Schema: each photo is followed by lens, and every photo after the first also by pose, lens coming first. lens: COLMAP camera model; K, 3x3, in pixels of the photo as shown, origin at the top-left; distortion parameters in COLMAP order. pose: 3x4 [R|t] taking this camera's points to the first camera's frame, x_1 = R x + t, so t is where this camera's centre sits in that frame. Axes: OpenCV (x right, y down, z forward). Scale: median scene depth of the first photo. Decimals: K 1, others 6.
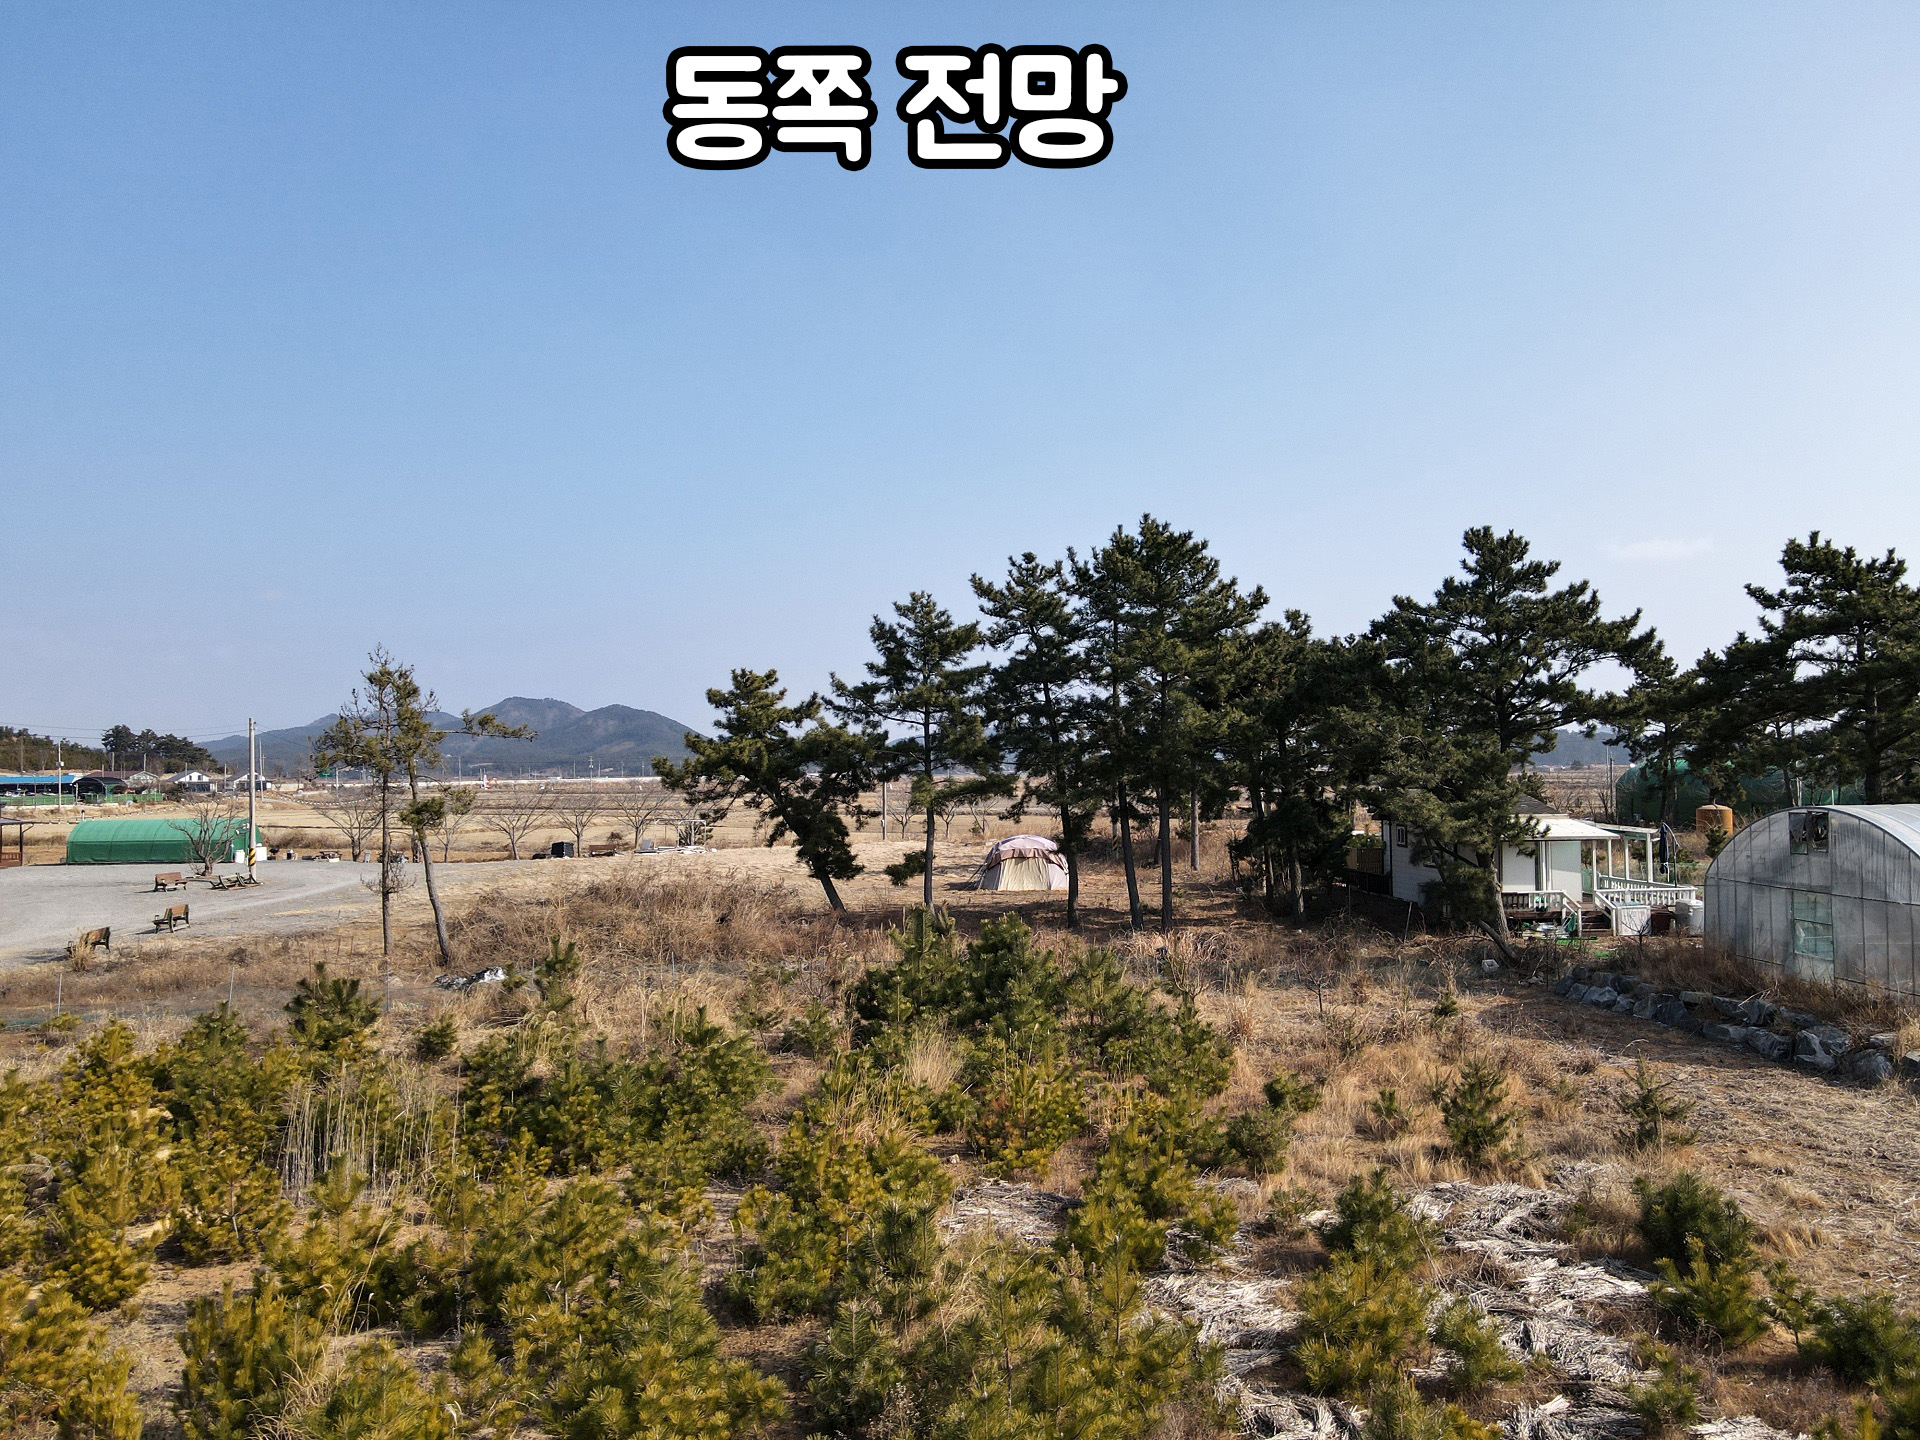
lens RADIAL K [[1405.3, 0, 960.0], [0, 1405.3, 720.0], [0, 0, 1]] dist [-0.021052, 0.001751]
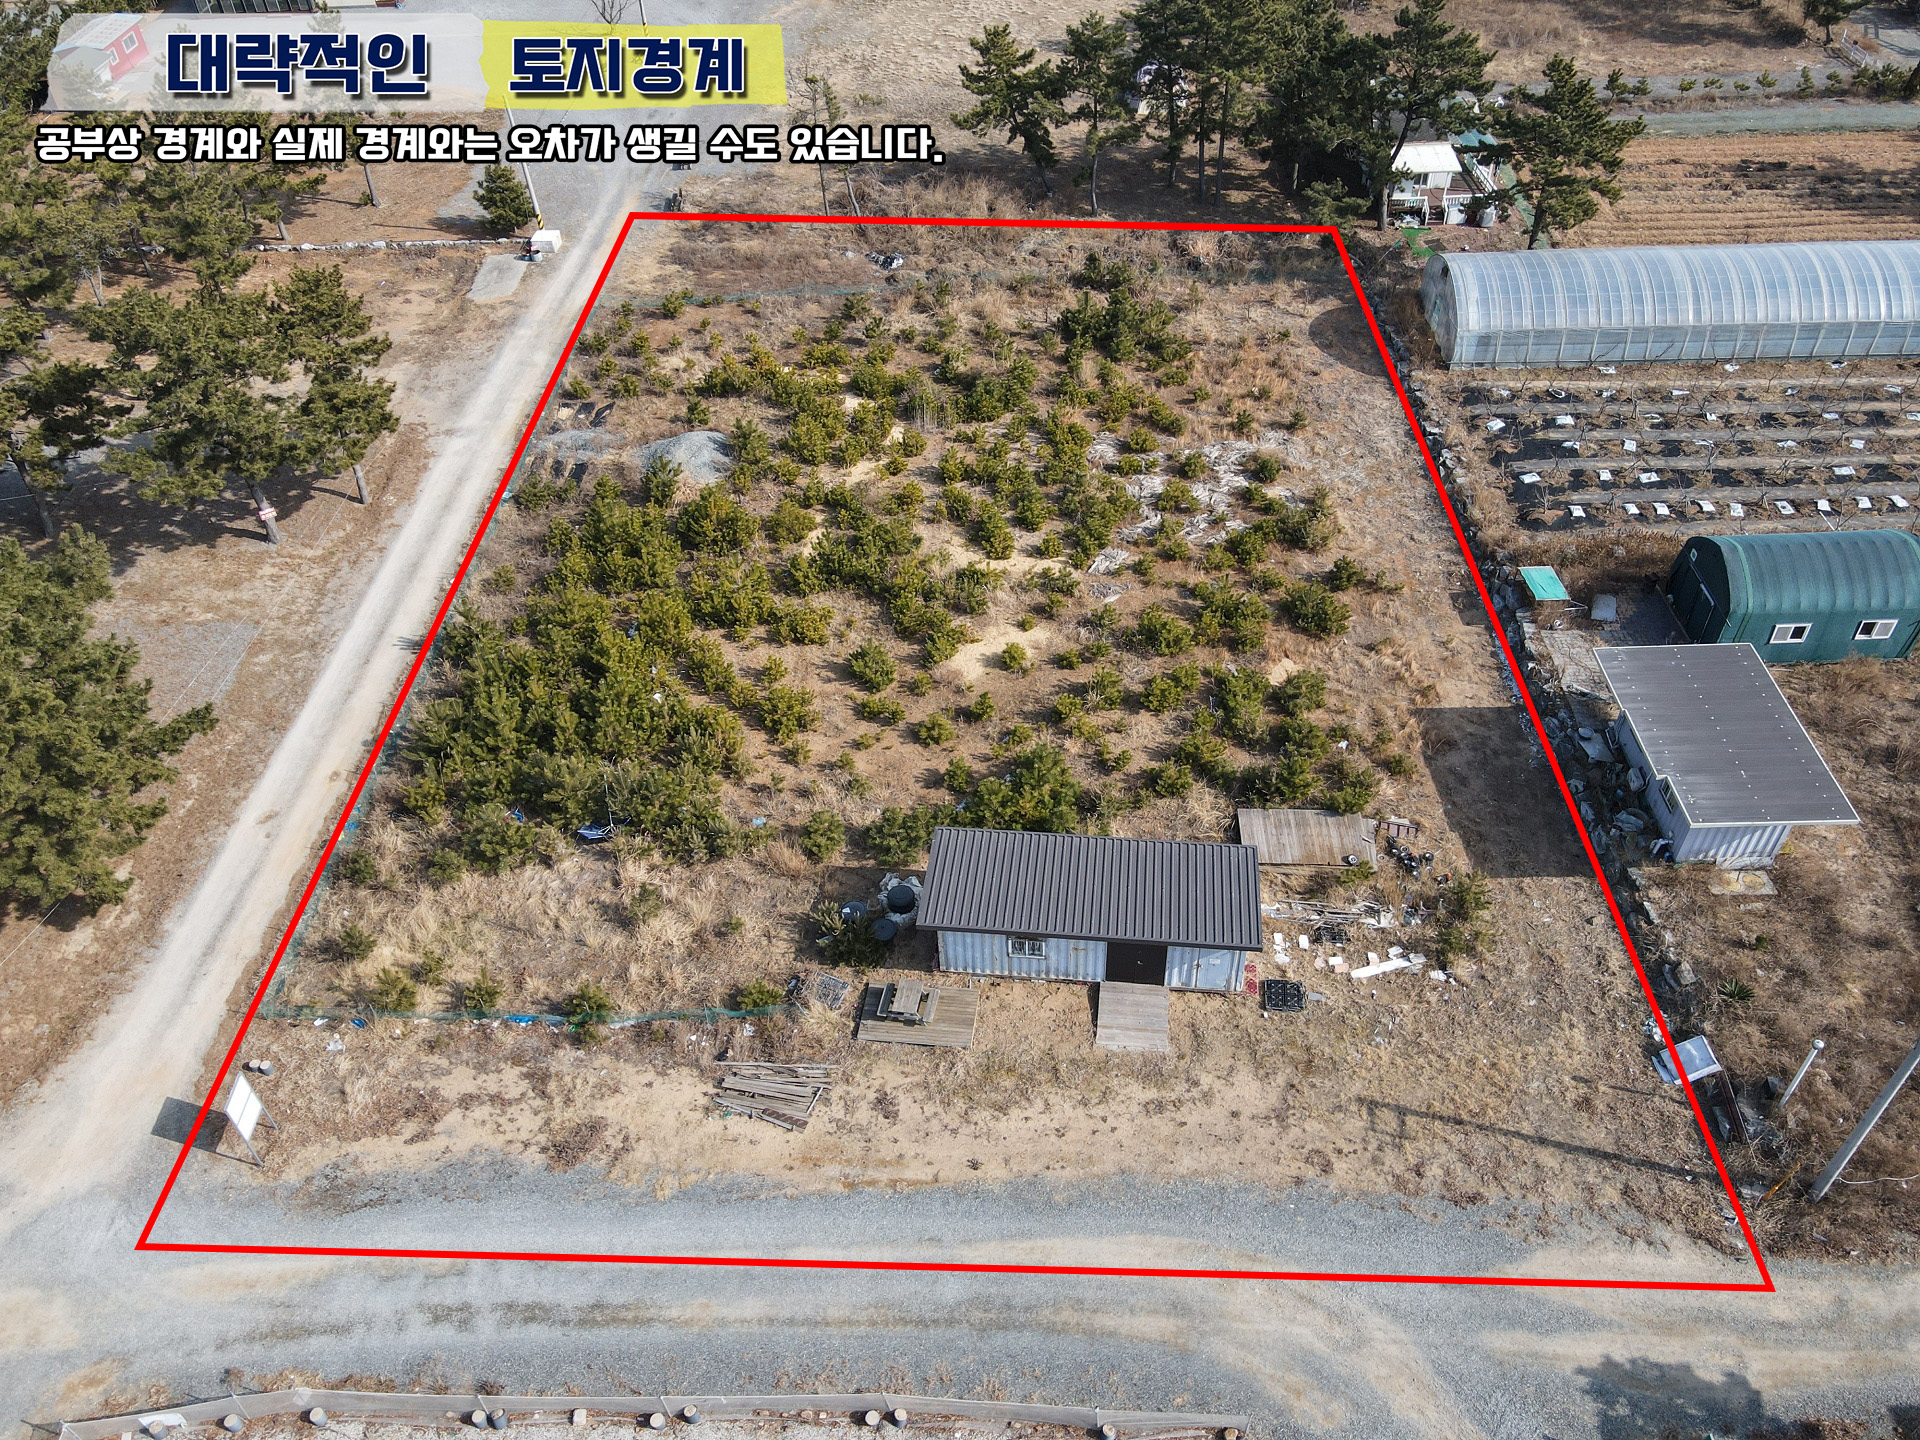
lens RADIAL K [[1405.3, 0, 960.0], [0, 1405.3, 720.0], [0, 0, 1]] dist [-0.021052, 0.001751]
pose [[0.994257, 0.052245, -0.093395, 0.012457], [0.029538, 0.704844, 0.708747, -0.698154], [0.102857, -0.707435, 0.699253, -0.849540]]
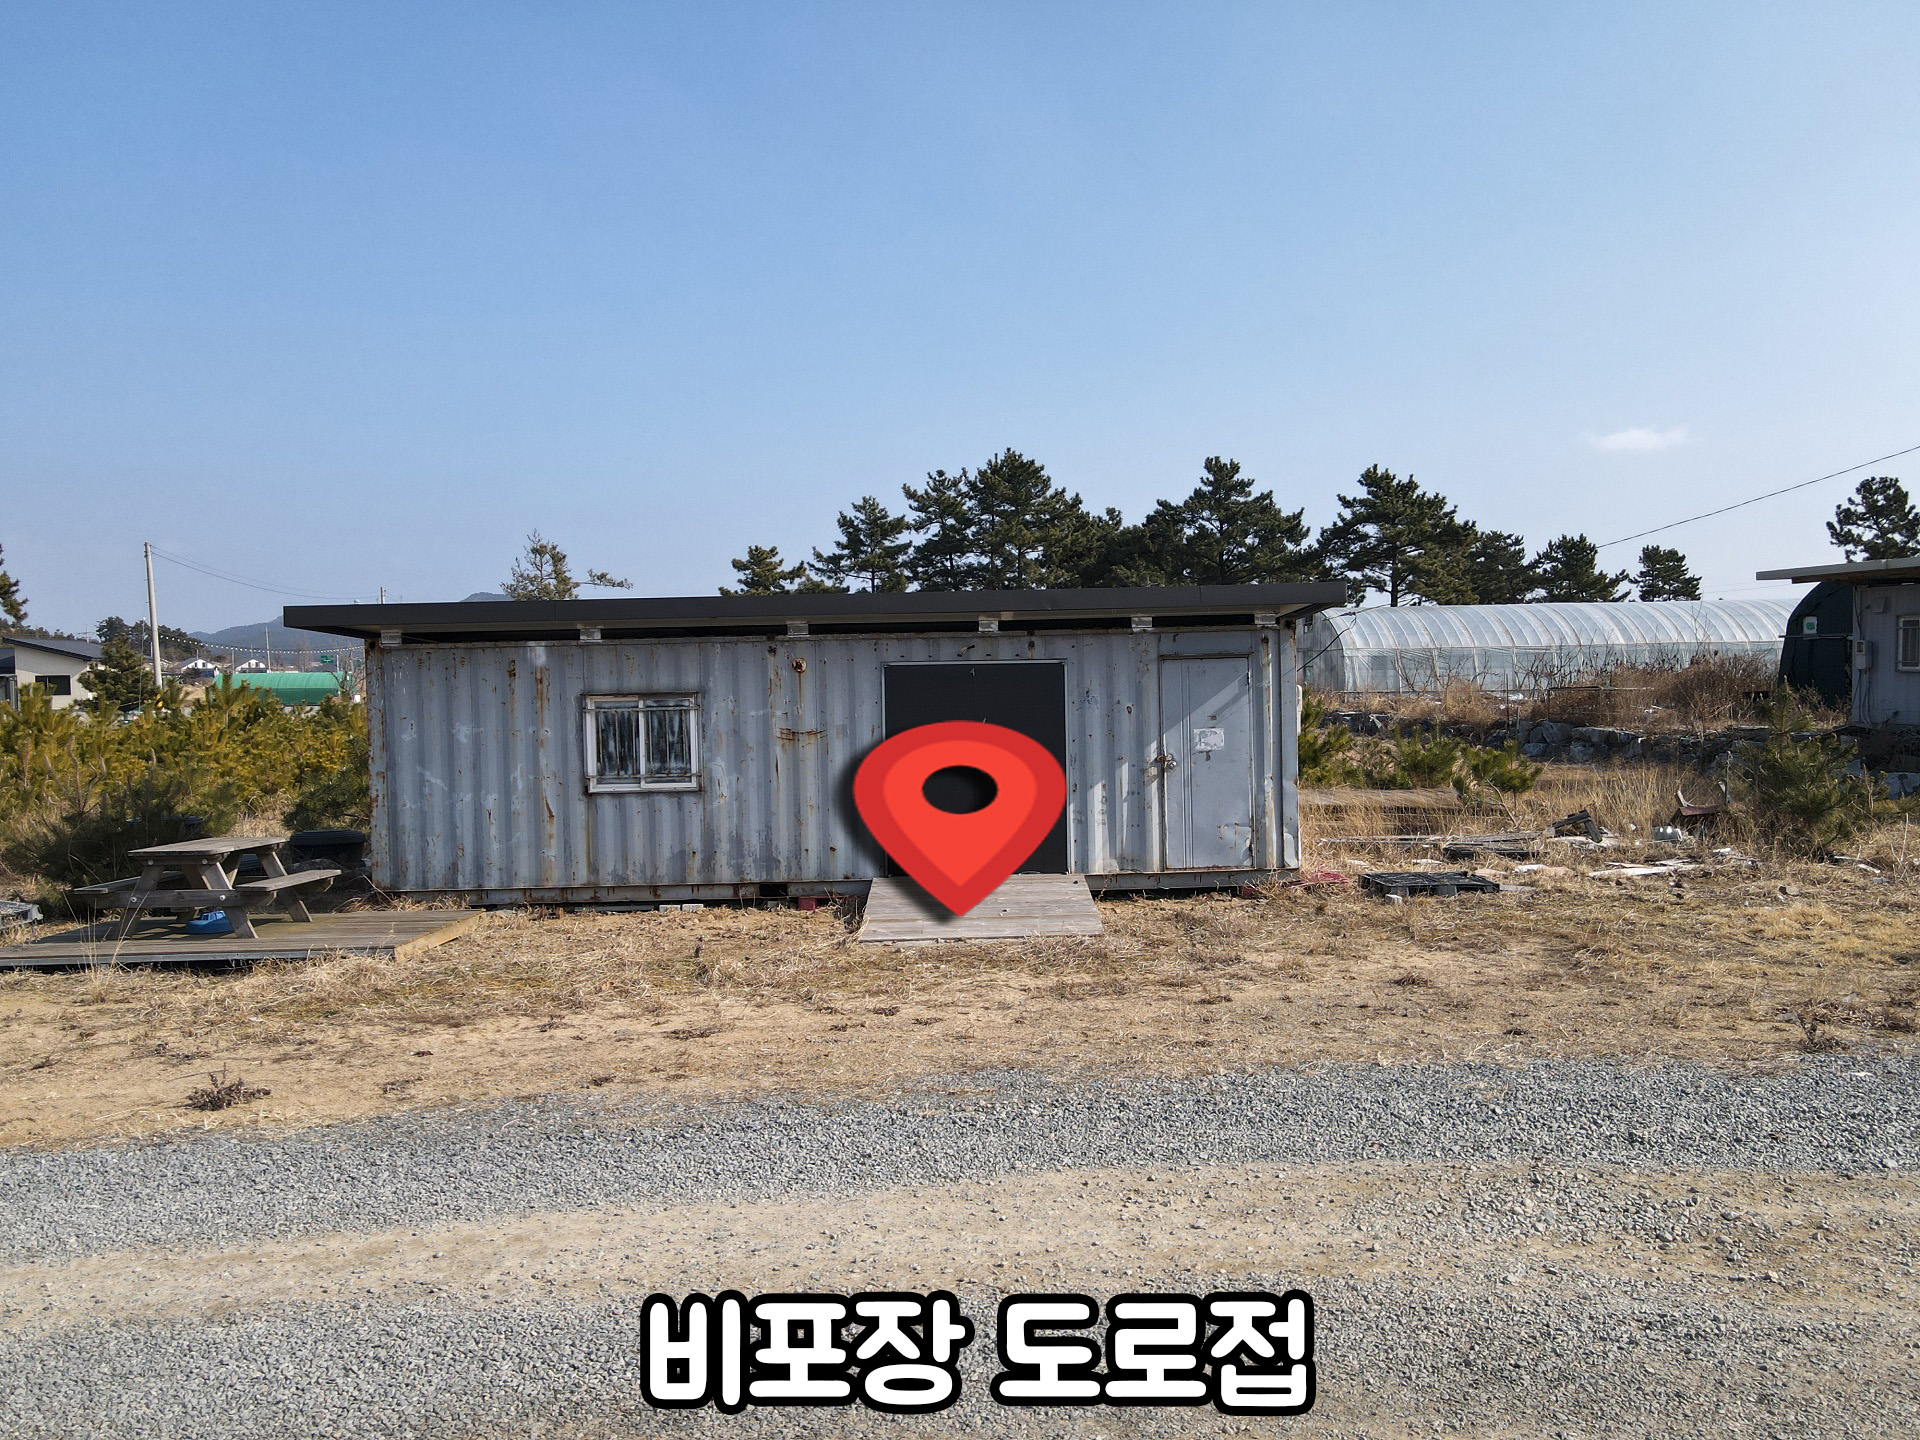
lens RADIAL K [[1405.3, 0, 960.0], [0, 1405.3, 720.0], [0, 0, 1]] dist [-0.021052, 0.001751]
pose [[0.999761, -0.002347, 0.021745, 0.039732], [0.000722, 0.997226, 0.074425, 0.043112], [-0.021859, -0.074391, 0.996990, -0.606505]]
